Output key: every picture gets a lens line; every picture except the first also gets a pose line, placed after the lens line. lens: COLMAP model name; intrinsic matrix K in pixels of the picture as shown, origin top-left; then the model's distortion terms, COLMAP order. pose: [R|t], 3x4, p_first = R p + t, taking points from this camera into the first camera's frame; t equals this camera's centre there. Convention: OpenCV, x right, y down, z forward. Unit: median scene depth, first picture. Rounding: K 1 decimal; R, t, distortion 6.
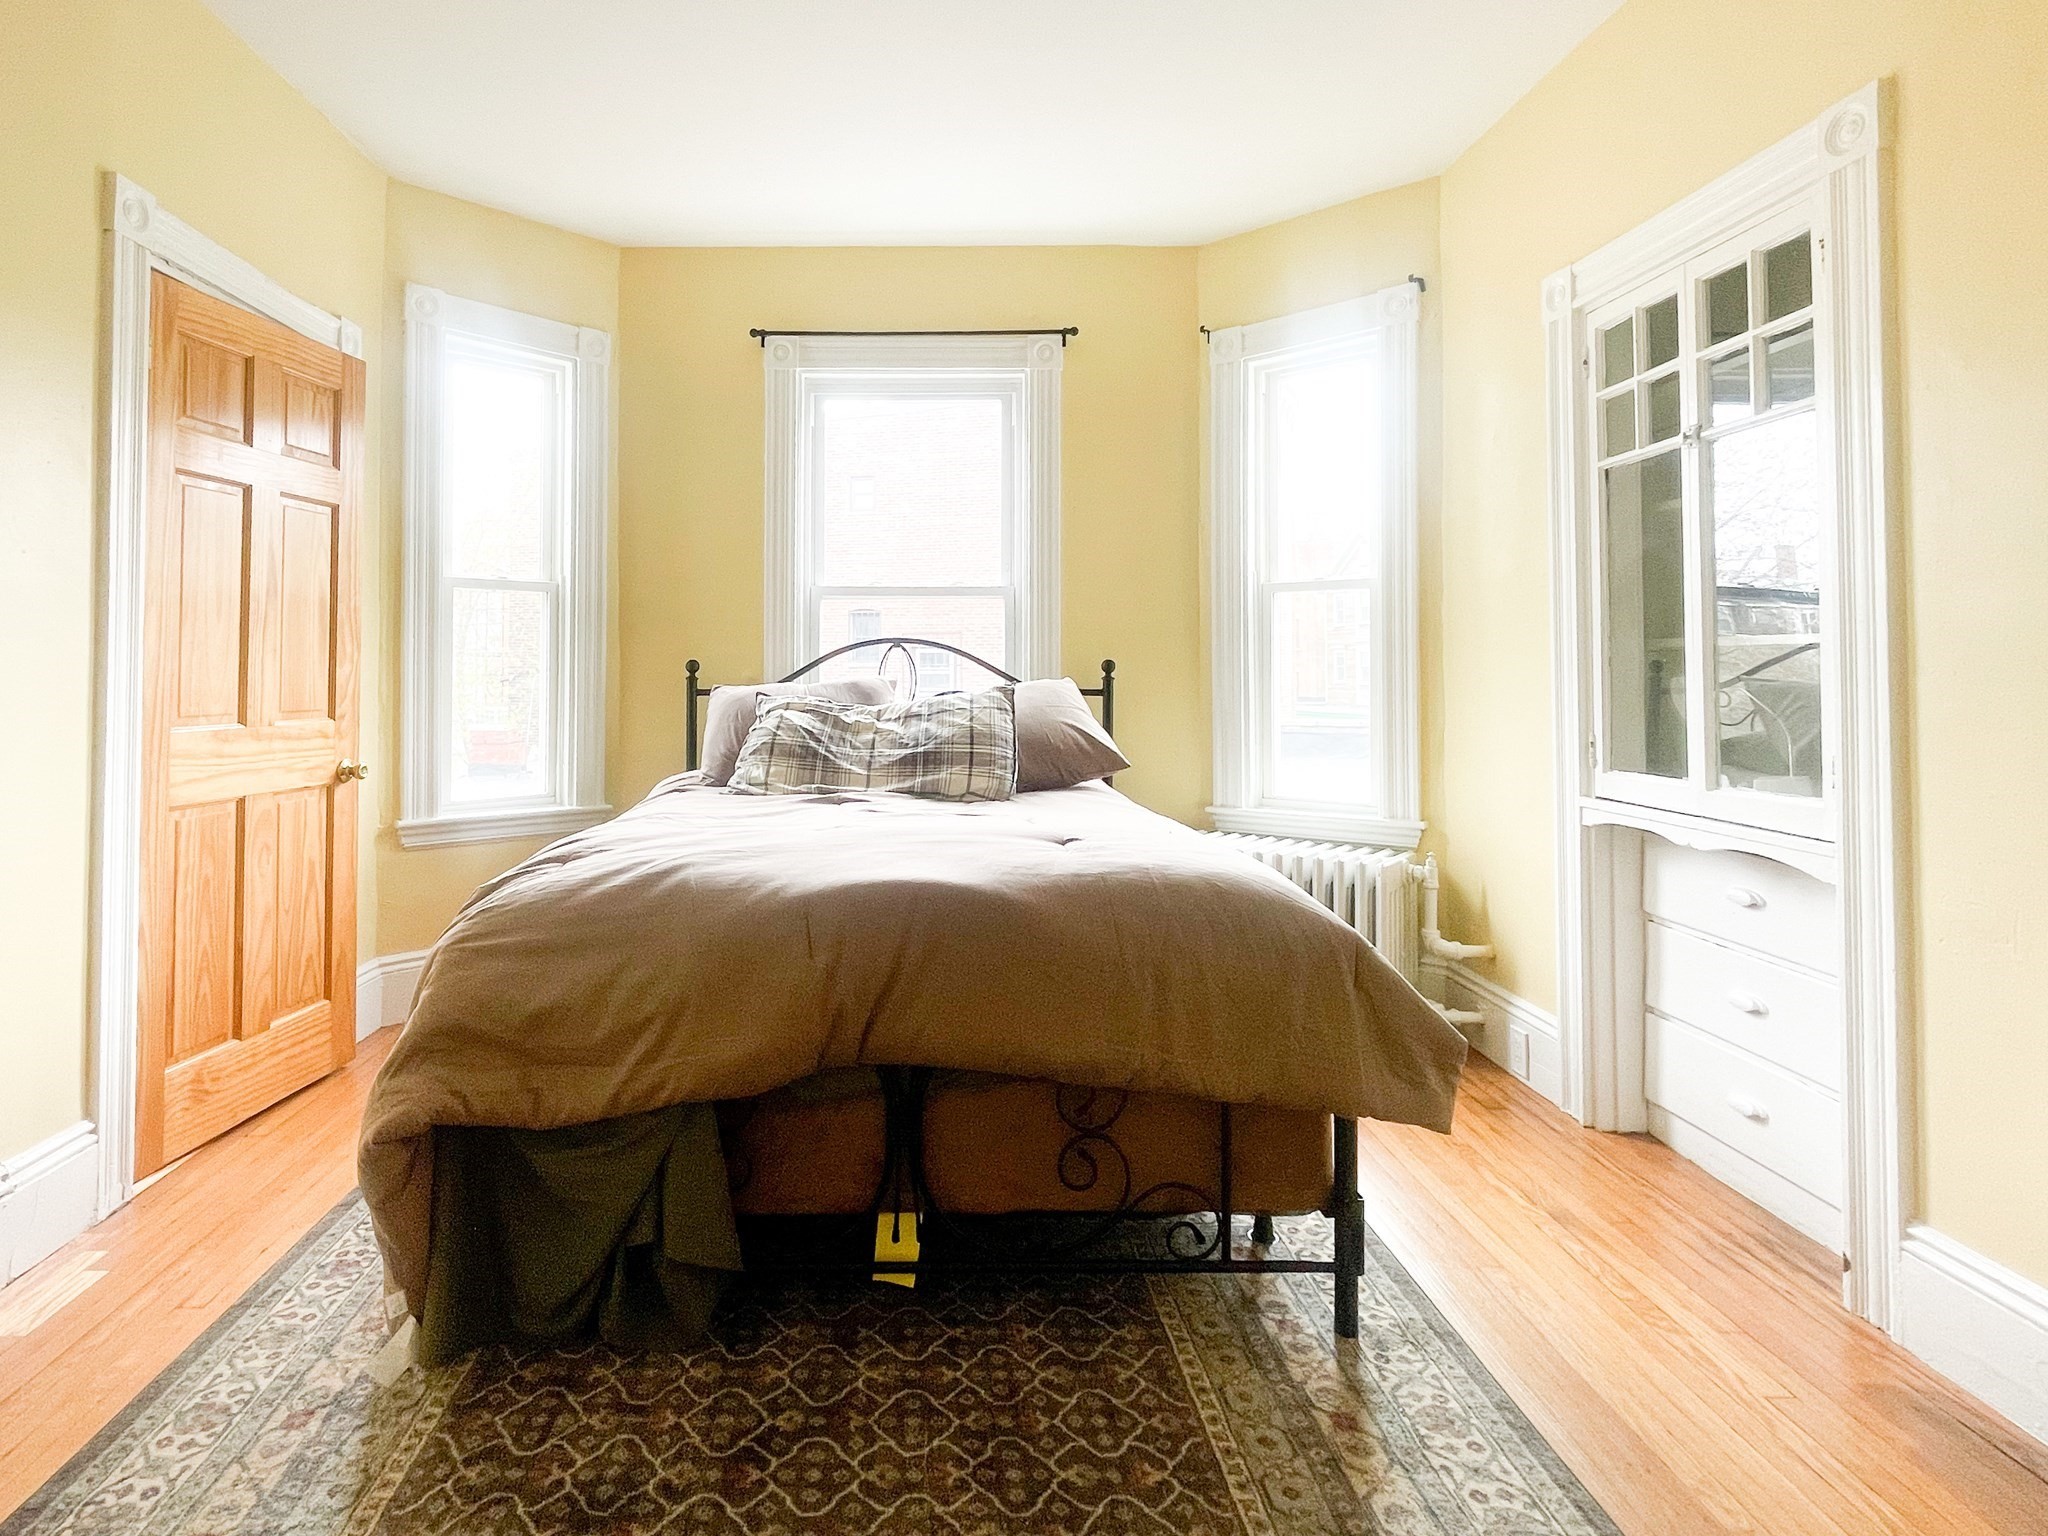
lens RADIAL K [[1131.8, 0, 917.5], [0, 1131.8, 636.5], [0, 0, 1]] dist [-0.002540, 0.000709]
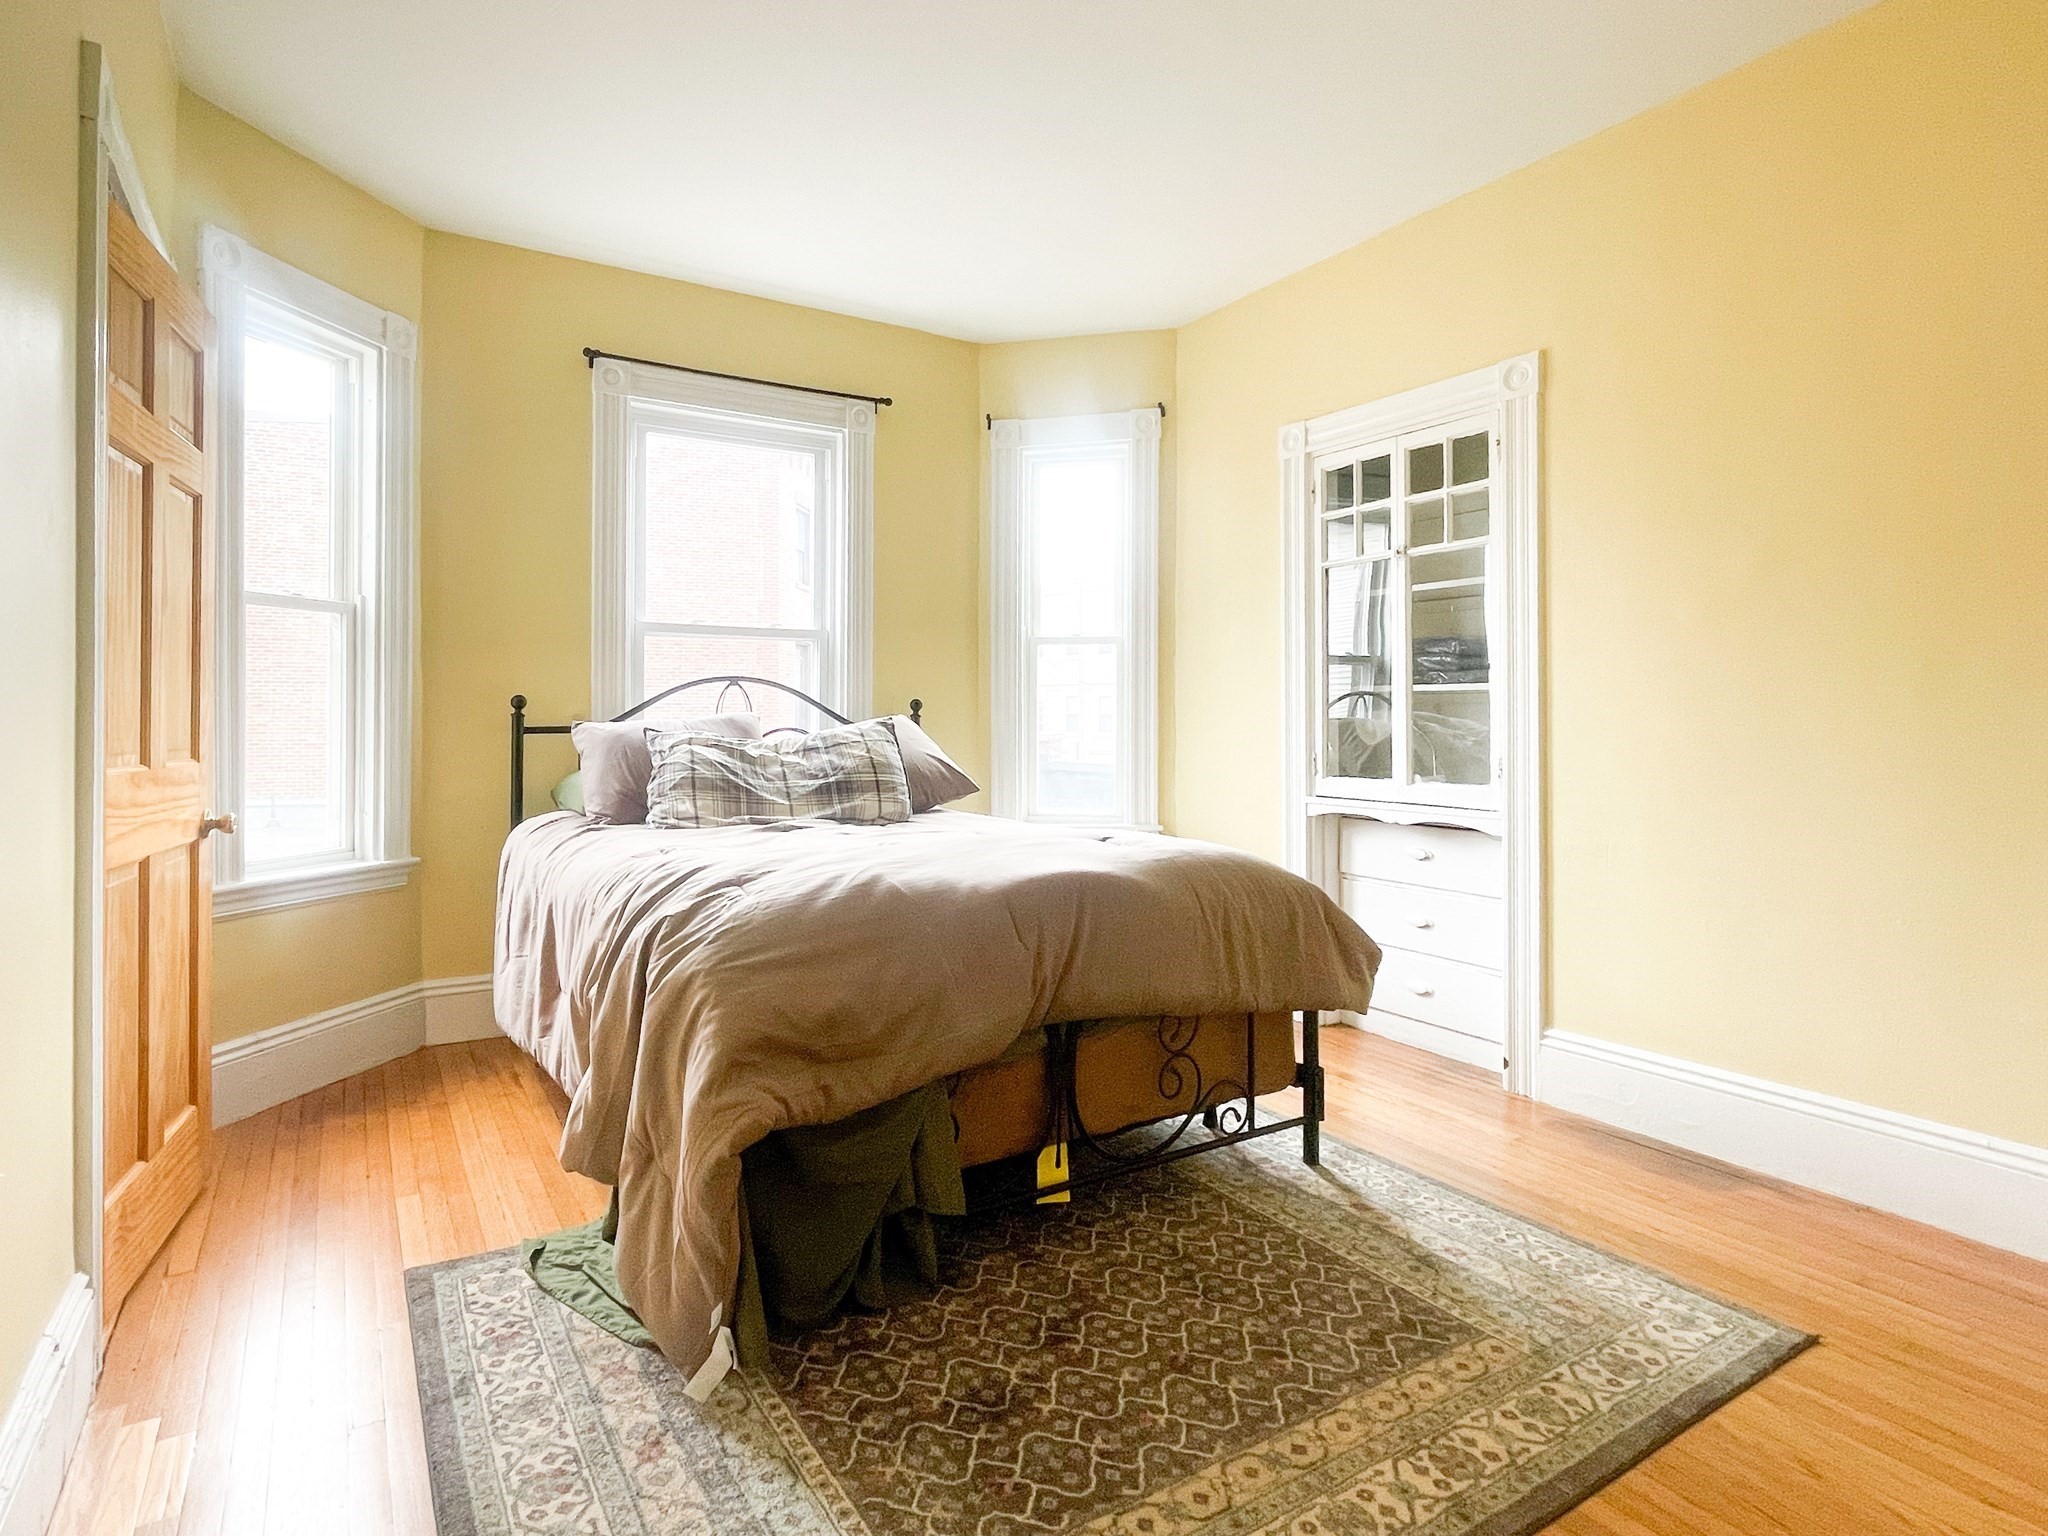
lens RADIAL K [[1126.0, 0, 1000.0], [0, 1126.0, 707.9], [0, 0, 1]] dist [-0.000200, -0.000529]
pose [[0.841956, 0.006000, 0.539513, -0.563838], [-0.016140, 0.999771, 0.014069, 0.017991], [-0.539305, -0.020553, 0.841859, 0.016339]]
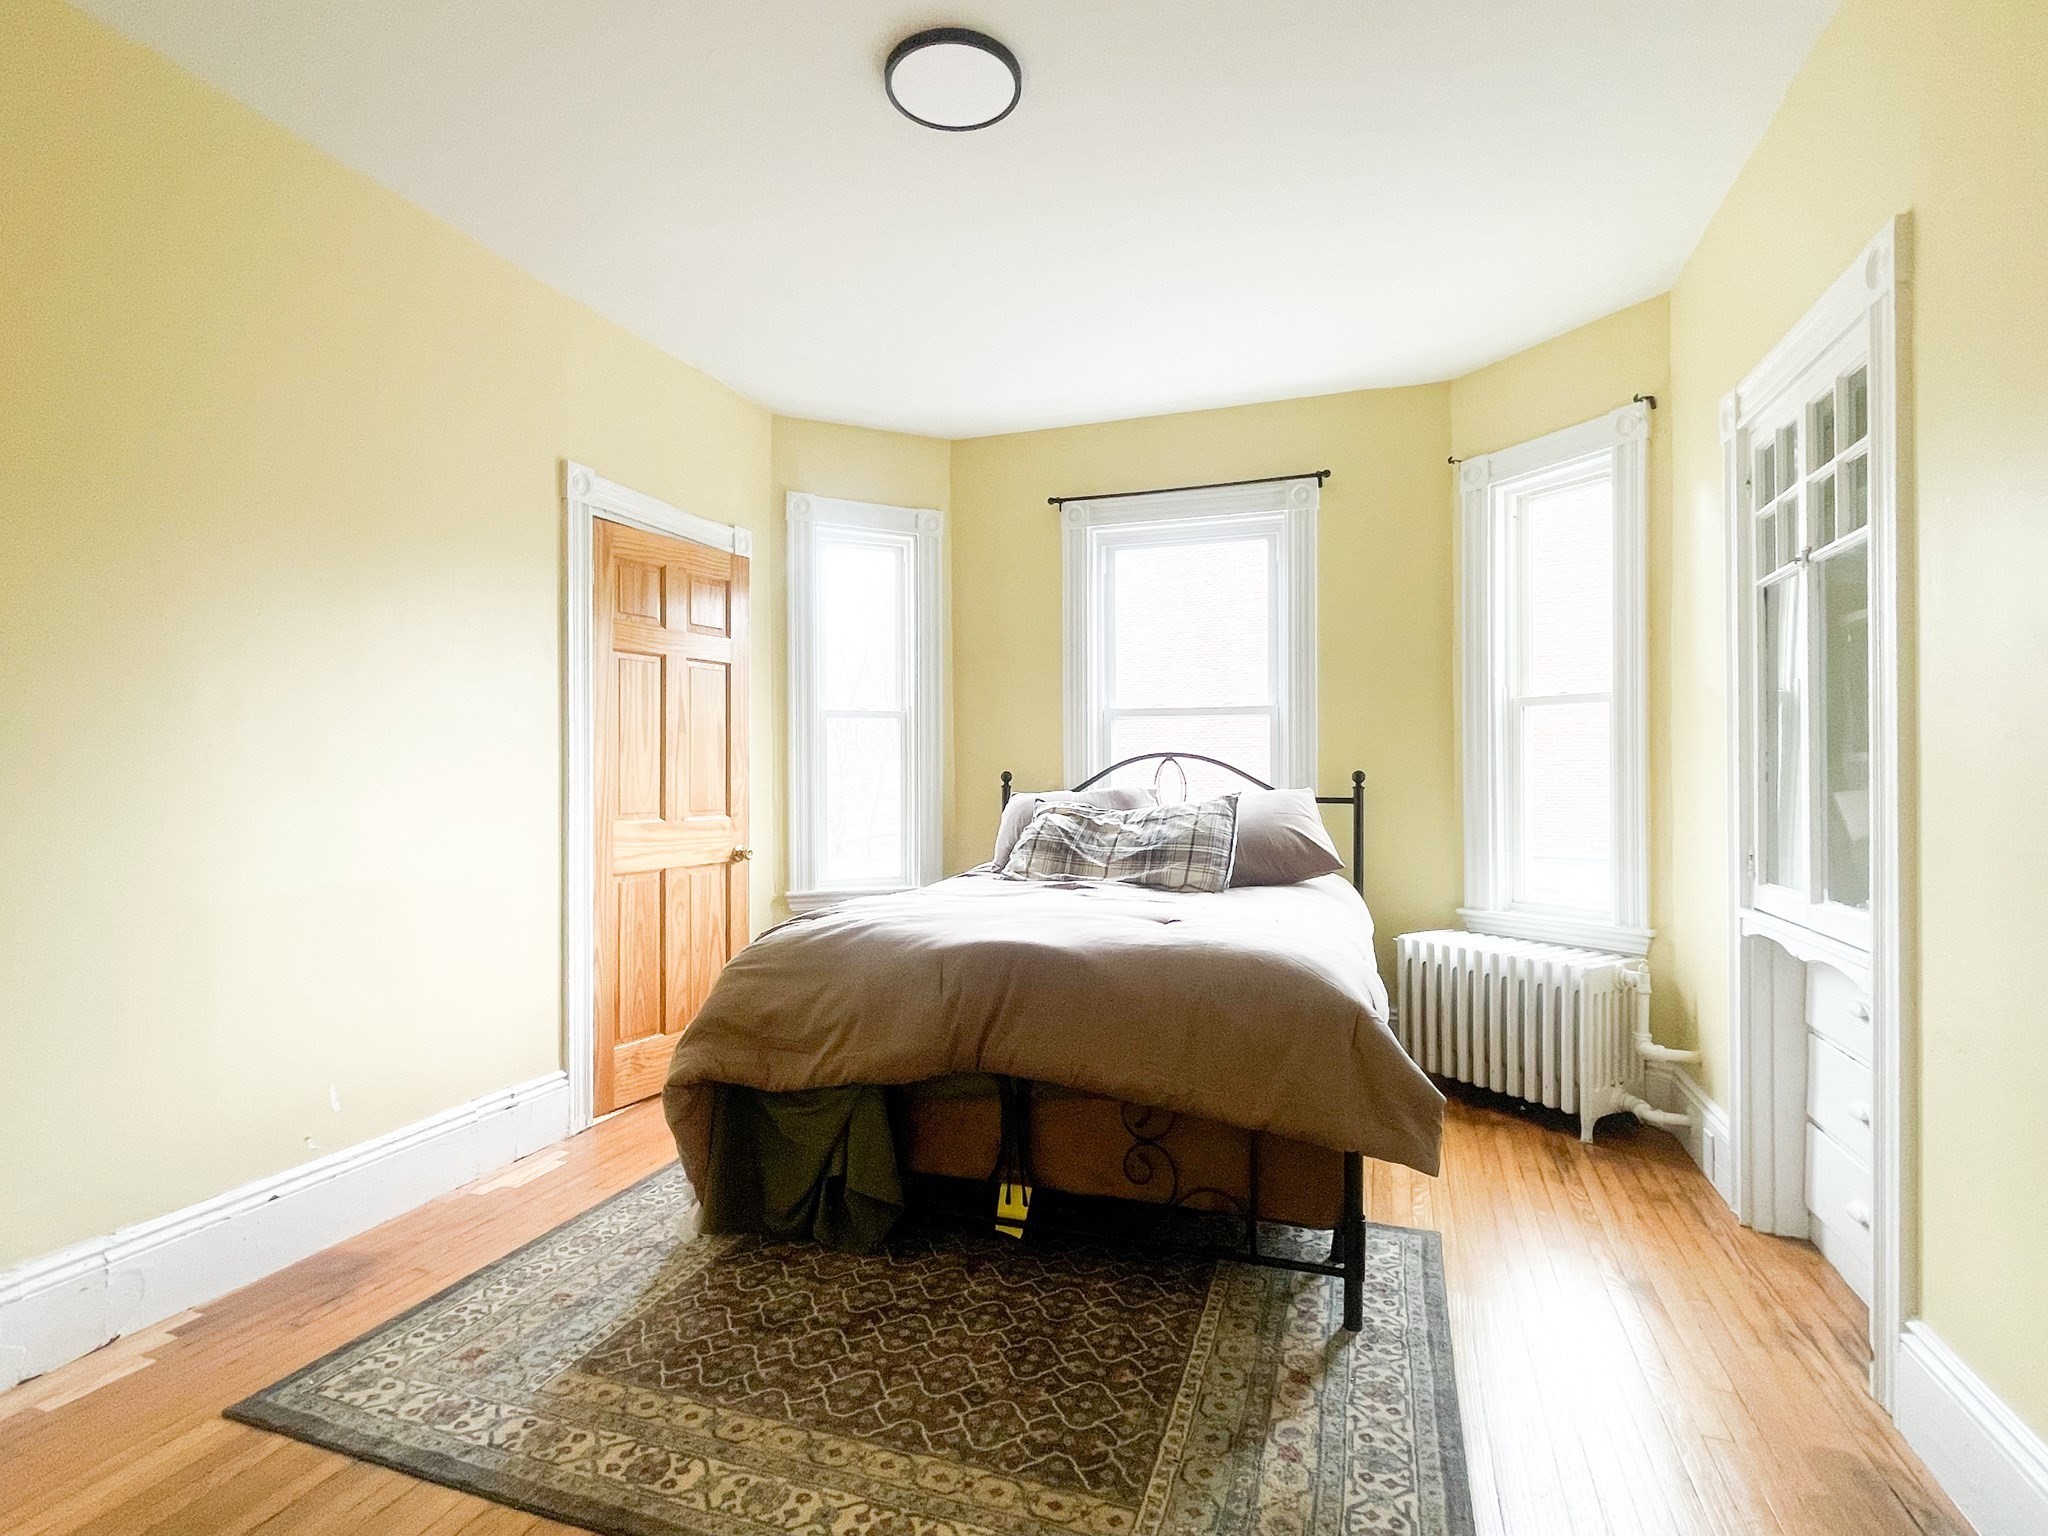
lens RADIAL K [[1094.4, 0, 1014.2], [0, 1094.4, 759.8], [0, 0, 1]] dist [-0.001323, 0.000041]
pose [[0.936724, -0.005267, -0.350030, 0.351086], [0.012326, 0.999763, 0.017943, -0.020763], [0.349852, -0.021122, 0.936567, -0.177029]]
